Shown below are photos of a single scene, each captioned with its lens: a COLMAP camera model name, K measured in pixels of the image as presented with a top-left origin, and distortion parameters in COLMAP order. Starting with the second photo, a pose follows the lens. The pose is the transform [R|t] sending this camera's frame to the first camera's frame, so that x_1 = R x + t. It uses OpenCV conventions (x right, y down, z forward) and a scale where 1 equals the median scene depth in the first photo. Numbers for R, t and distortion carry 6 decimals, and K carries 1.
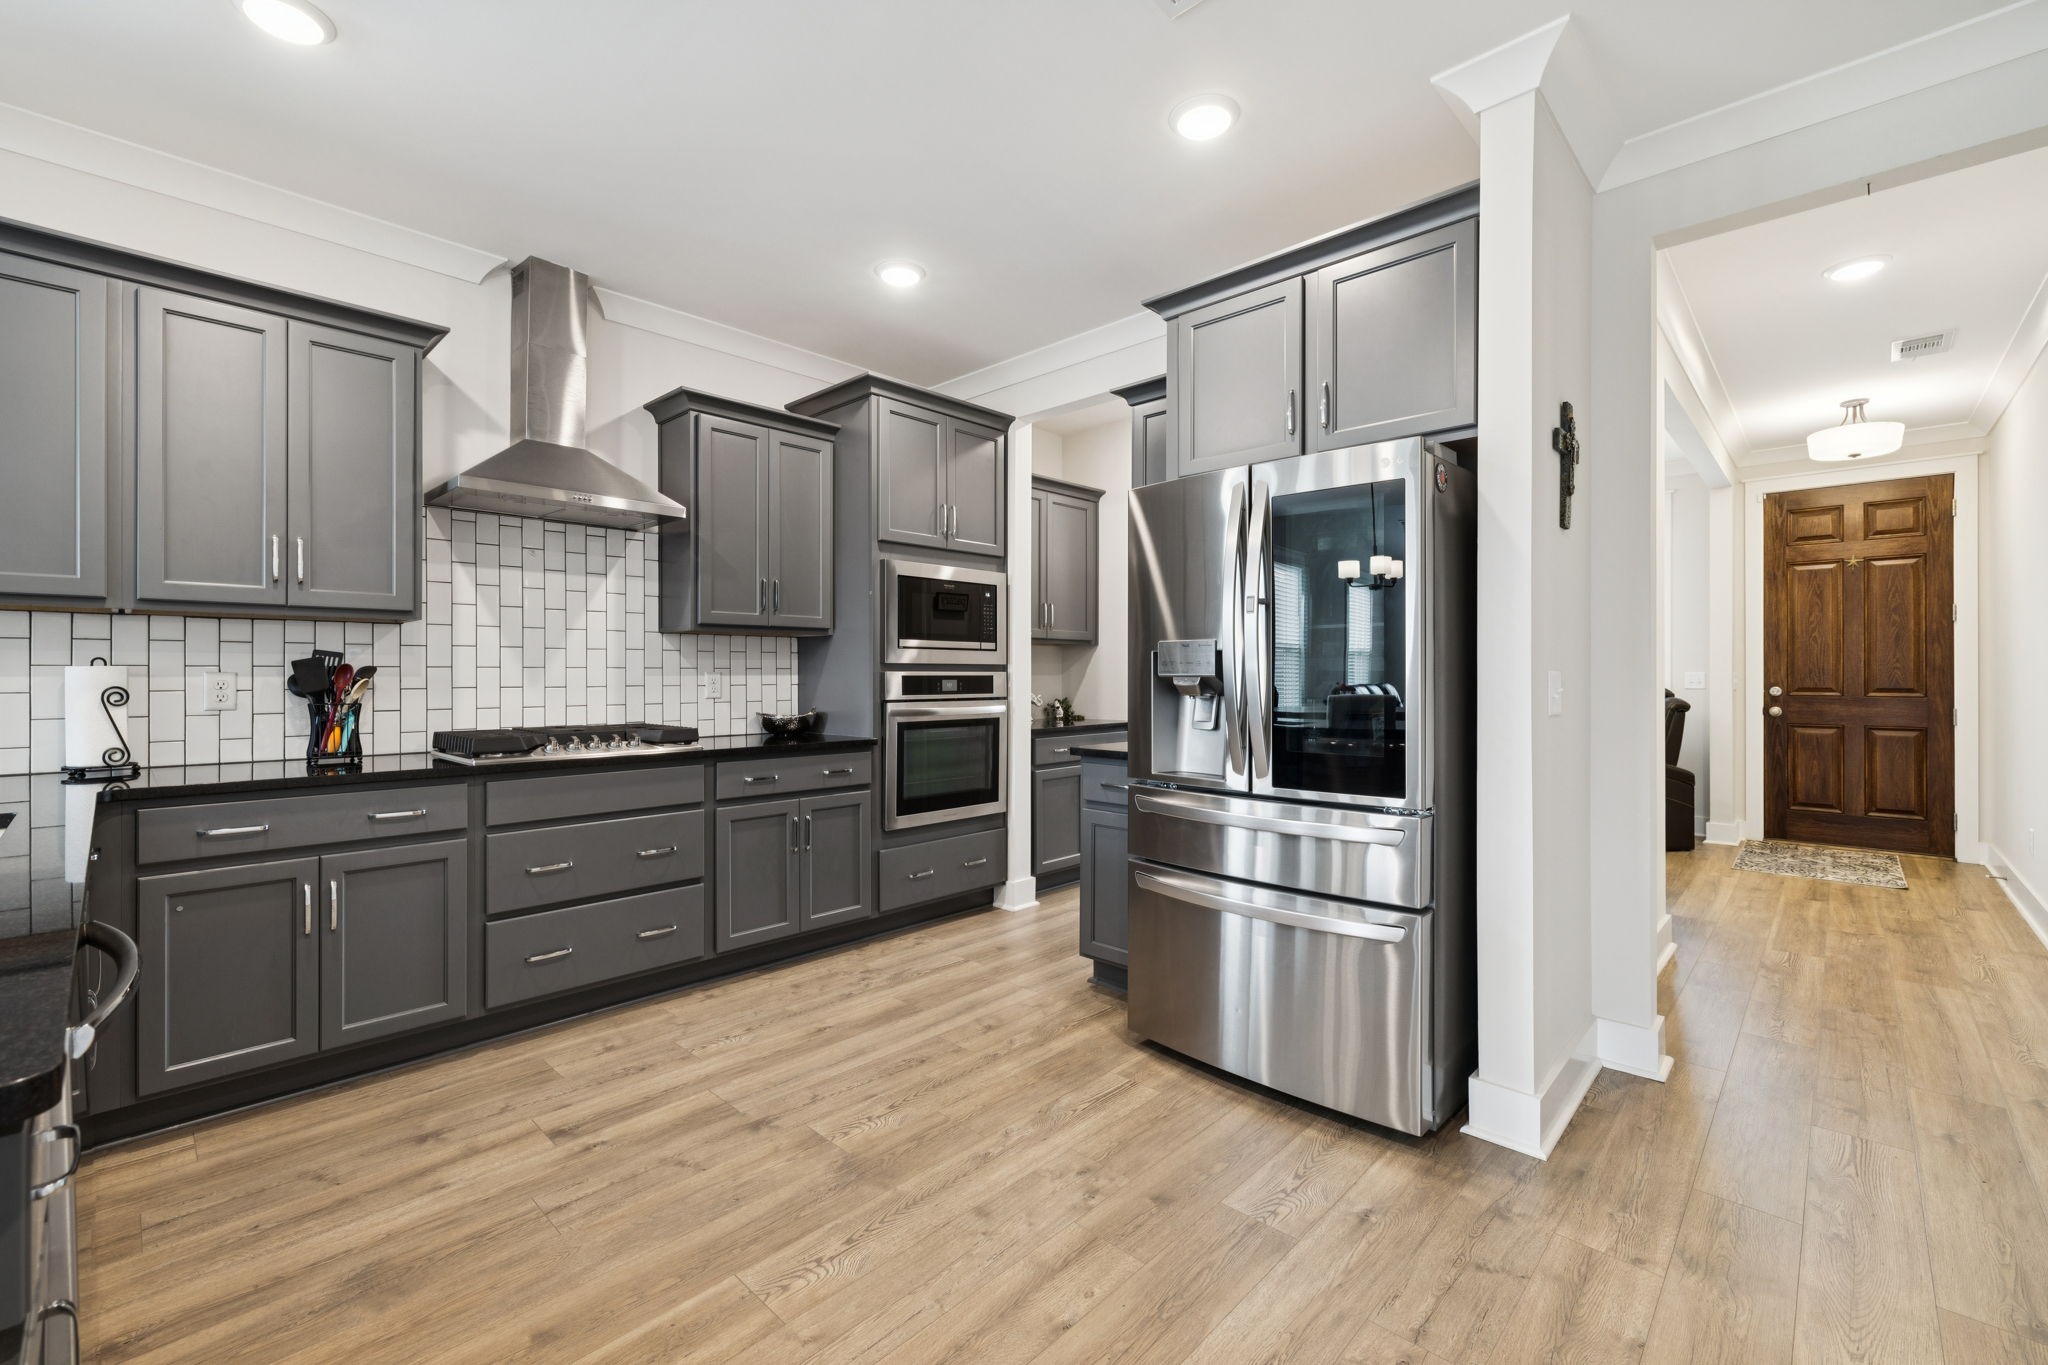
lens RADIAL K [[861.8, 0, 1022.7], [0, 861.8, 667.5], [0, 0, 1]] dist [0.001623, -0.000176]
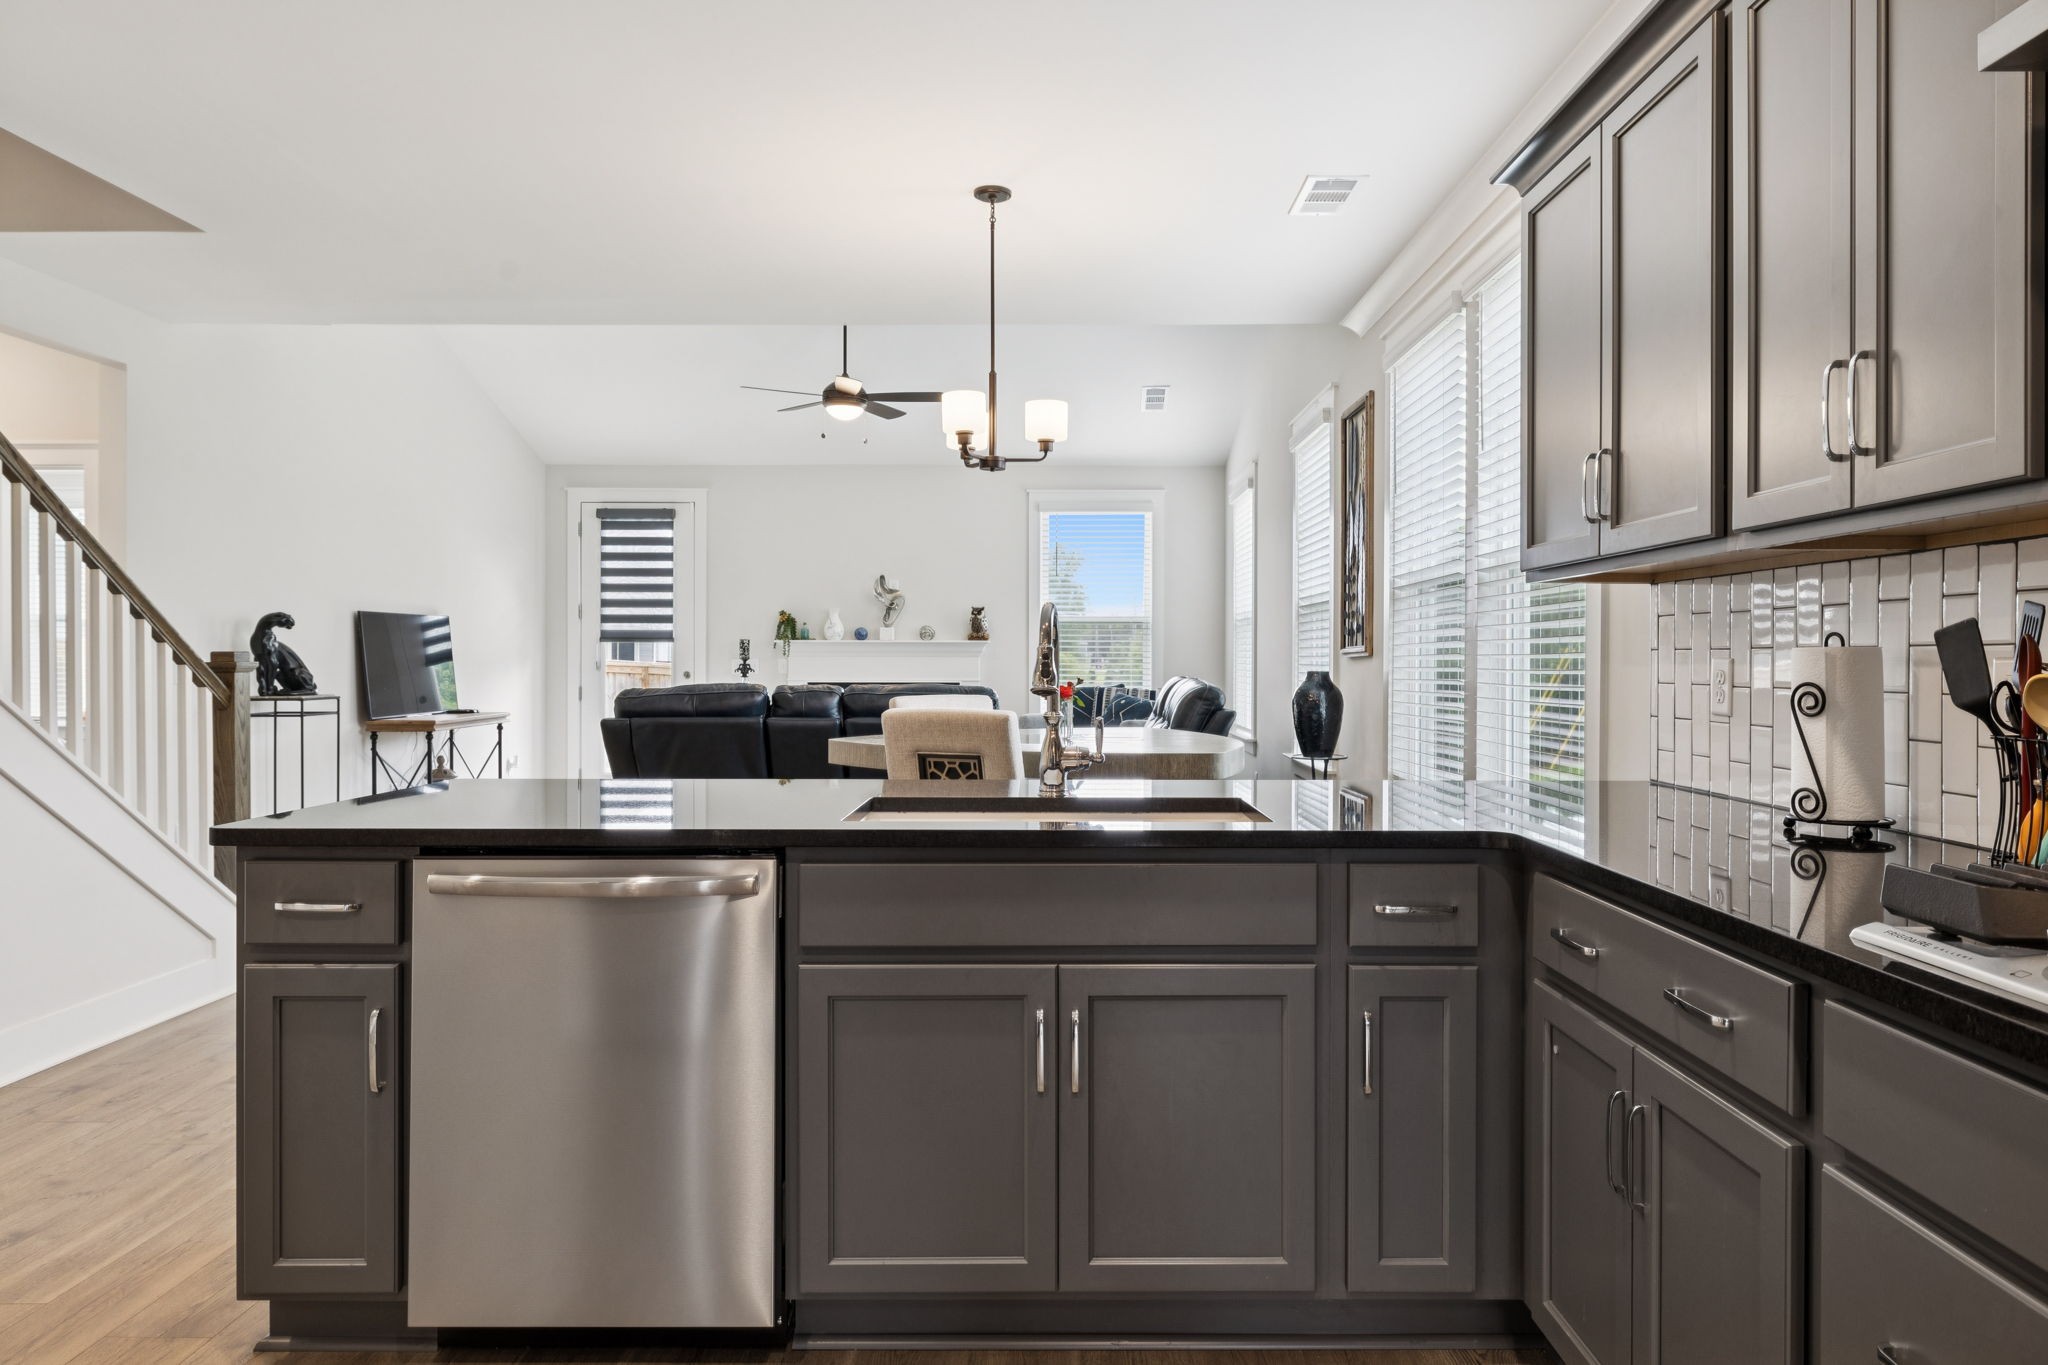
lens RADIAL K [[1287.5, 0, 1057.4], [0, 1287.5, 666.5], [0, 0, 1]] dist [0.002999, -0.001082]
pose [[-0.720483, 0.002674, -0.693468, -0.069239], [0.004102, 0.999992, -0.000405, 0.007053], [0.693461, -0.003136, -0.720488, 0.934305]]
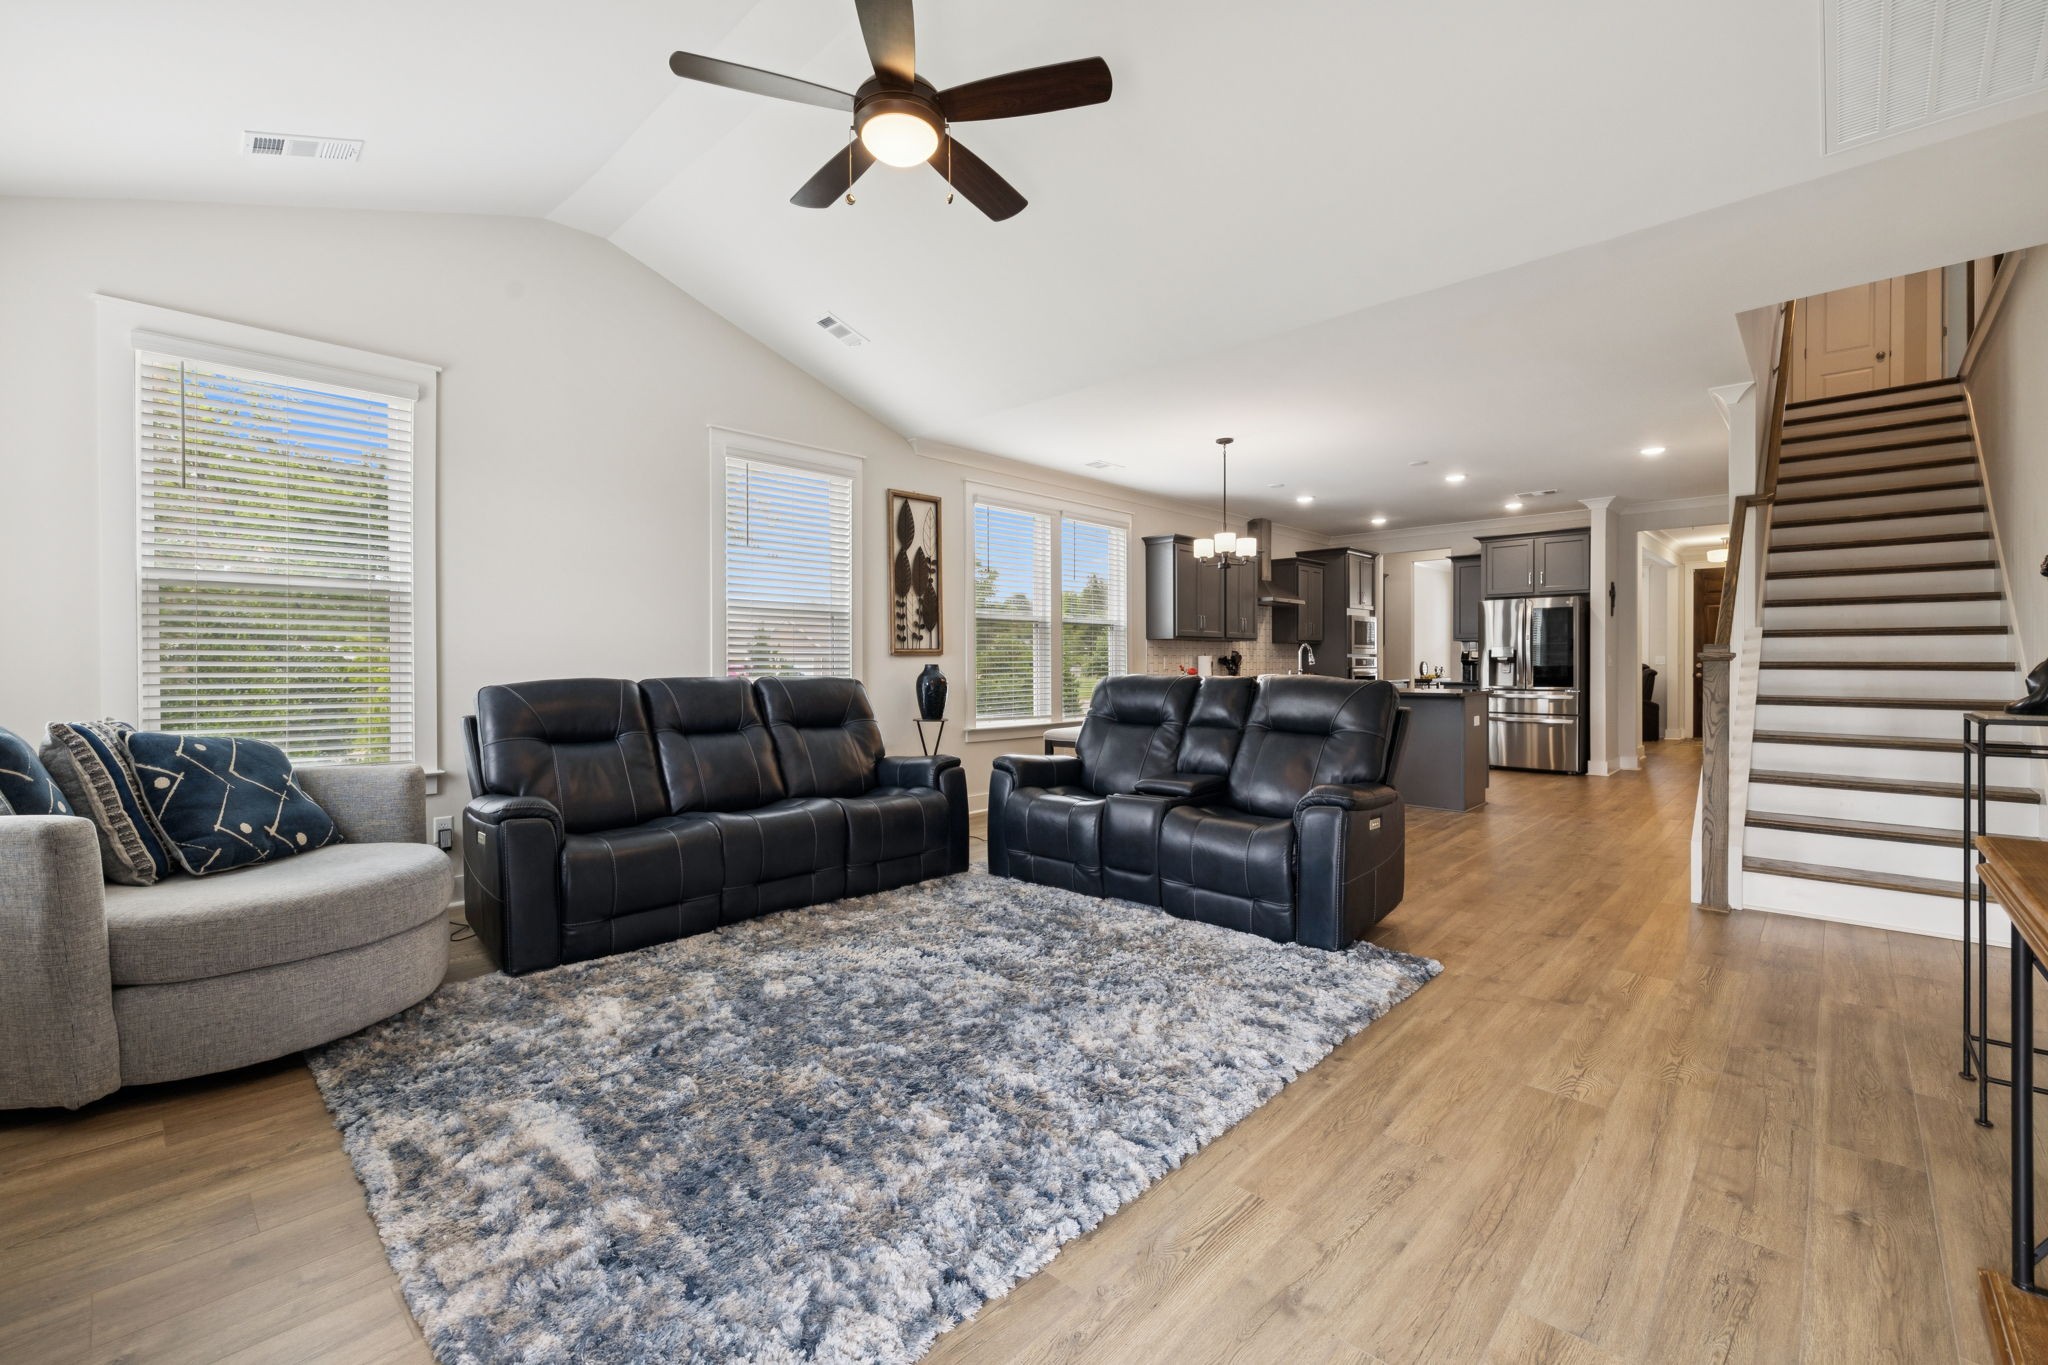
lens RADIAL K [[861.8, 0, 1022.7], [0, 861.8, 667.5], [0, 0, 1]] dist [0.001623, -0.000176]
pose [[0.999976, -0.004889, 0.004859, -1.367479], [0.004829, 0.999912, 0.012320, -0.000250], [-0.004919, -0.012297, 0.999912, -1.916471]]
